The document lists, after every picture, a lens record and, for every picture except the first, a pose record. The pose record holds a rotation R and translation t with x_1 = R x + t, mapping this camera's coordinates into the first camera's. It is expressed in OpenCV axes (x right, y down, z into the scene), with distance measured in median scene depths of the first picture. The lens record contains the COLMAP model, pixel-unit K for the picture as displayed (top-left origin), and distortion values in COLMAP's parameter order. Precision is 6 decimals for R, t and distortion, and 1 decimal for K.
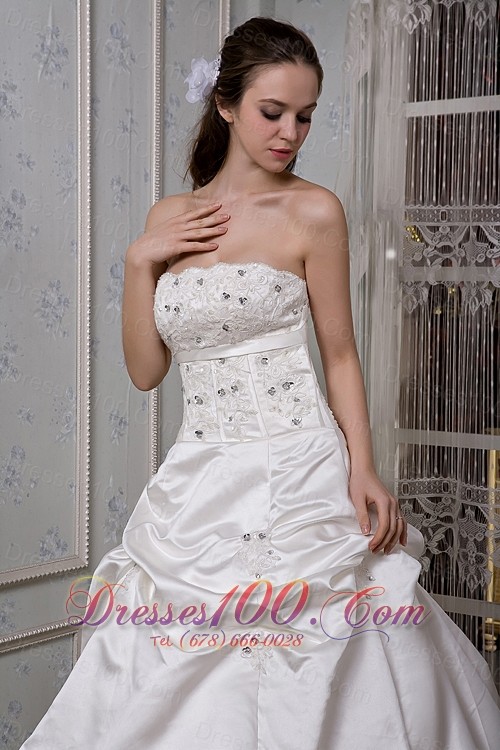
lens RADIAL K [[1654.9, 0, 233.8], [0, 1654.9, 375.0], [0, 0, 1]] dist [0.581892, -2.282553]
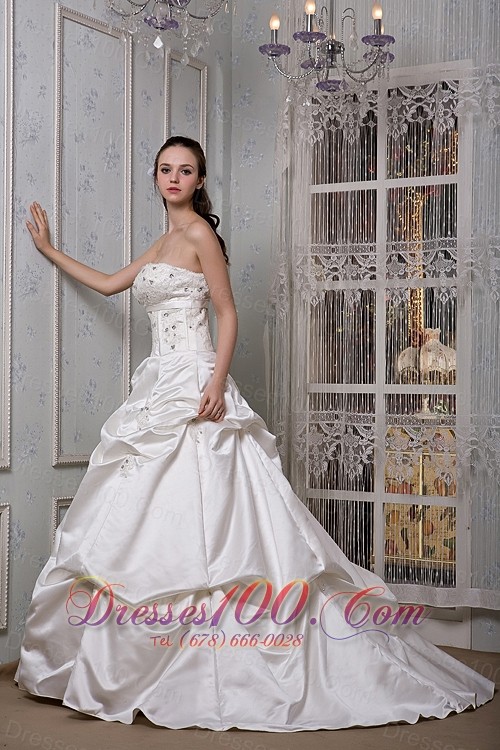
lens RADIAL K [[1413.6, 0, 250.5], [0, 1413.6, 387.1], [0, 0, 1]] dist [0.326299, -0.016037]
pose [[0.997997, -0.008876, 0.062629, -0.052547], [0.009833, 0.999839, -0.014988, 0.067192], [-0.062486, 0.015573, 0.997924, -0.451494]]
